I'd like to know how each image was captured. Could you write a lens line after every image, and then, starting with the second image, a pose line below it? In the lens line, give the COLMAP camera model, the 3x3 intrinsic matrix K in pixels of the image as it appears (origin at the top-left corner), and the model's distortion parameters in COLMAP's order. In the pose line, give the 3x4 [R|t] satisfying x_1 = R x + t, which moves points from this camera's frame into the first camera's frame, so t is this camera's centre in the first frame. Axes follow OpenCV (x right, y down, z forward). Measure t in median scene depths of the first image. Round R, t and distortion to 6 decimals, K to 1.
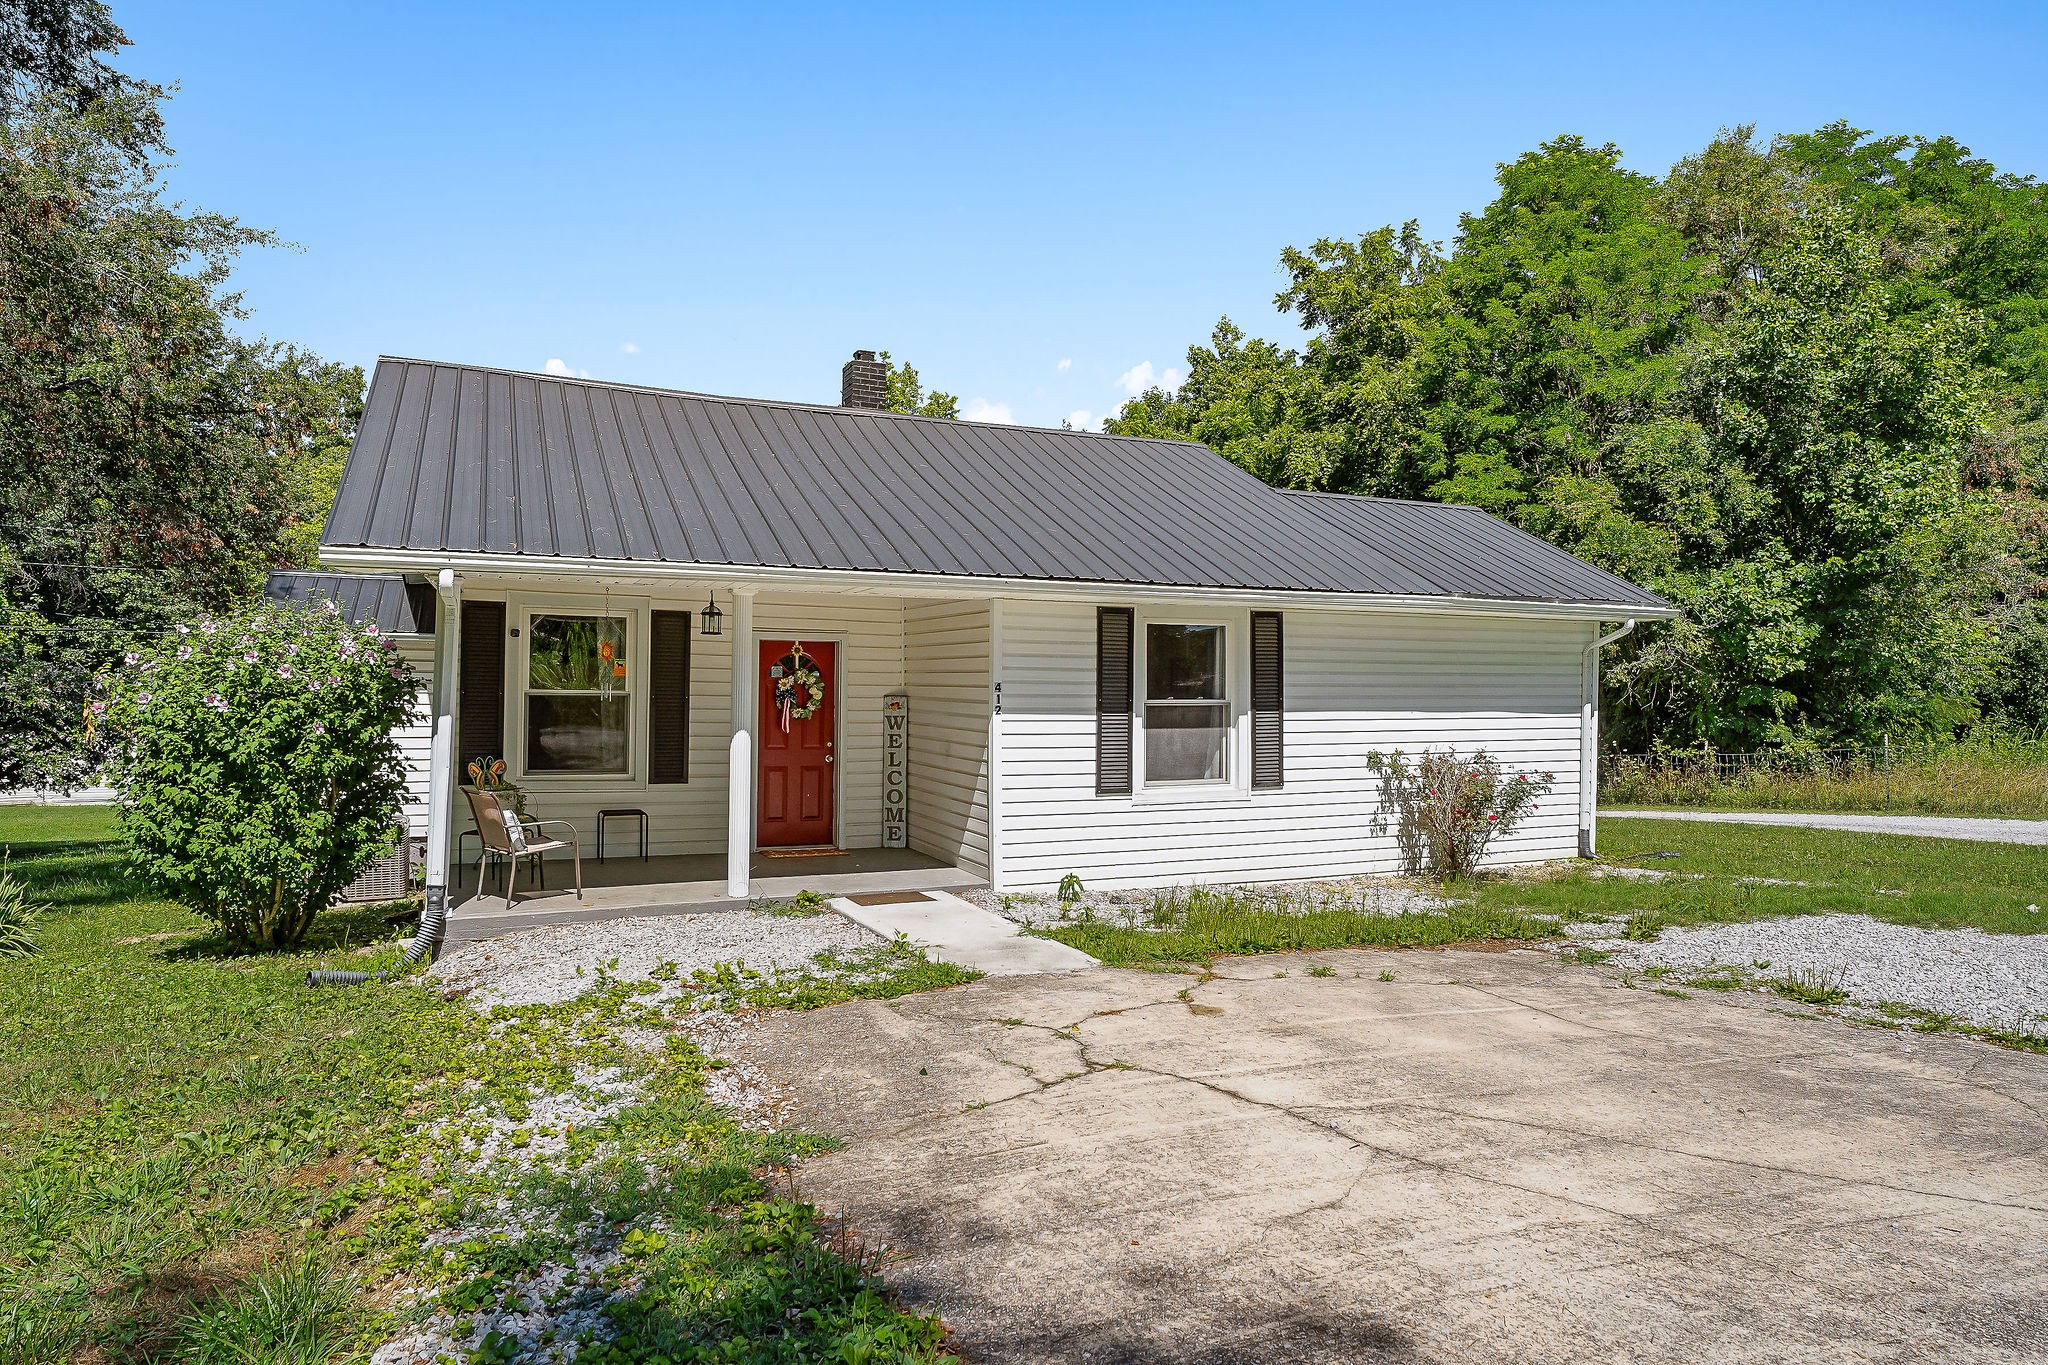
lens RADIAL K [[1141.5, 0, 1023.7], [0, 1141.5, 676.3], [0, 0, 1]] dist [-0.002649, 0.002069]
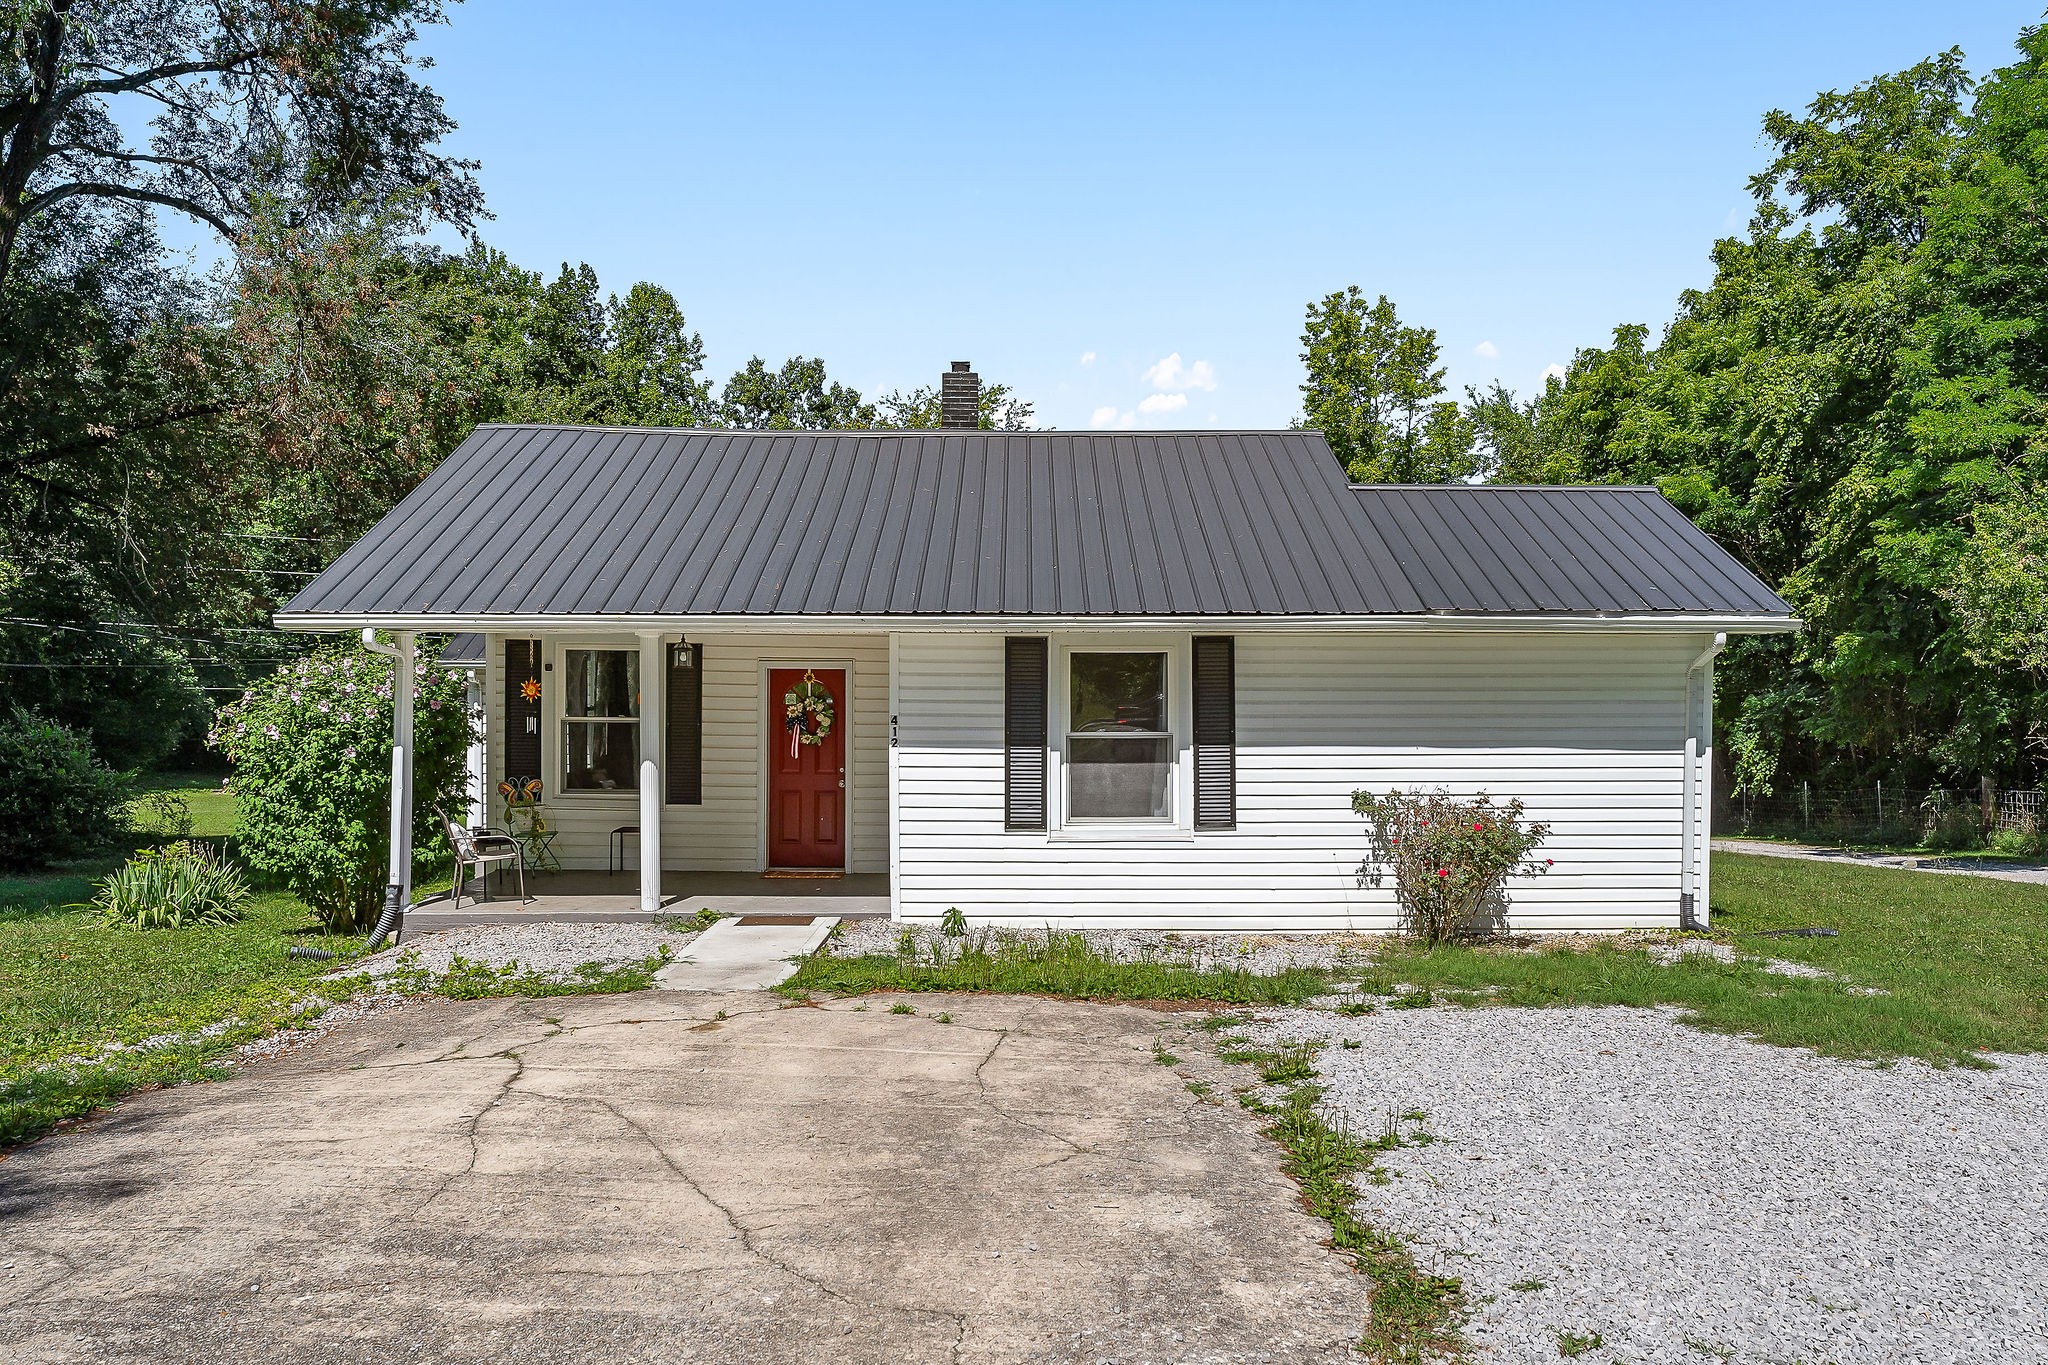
lens RADIAL K [[1339.1, 0, 1027.4], [0, 1339.1, 682.5], [0, 0, 1]] dist [0.002527, 0.002015]
pose [[0.930067, -0.003701, -0.367373, 0.467741], [0.006440, 0.999960, 0.006230, -0.027407], [0.367335, -0.008160, 0.930053, -0.055700]]
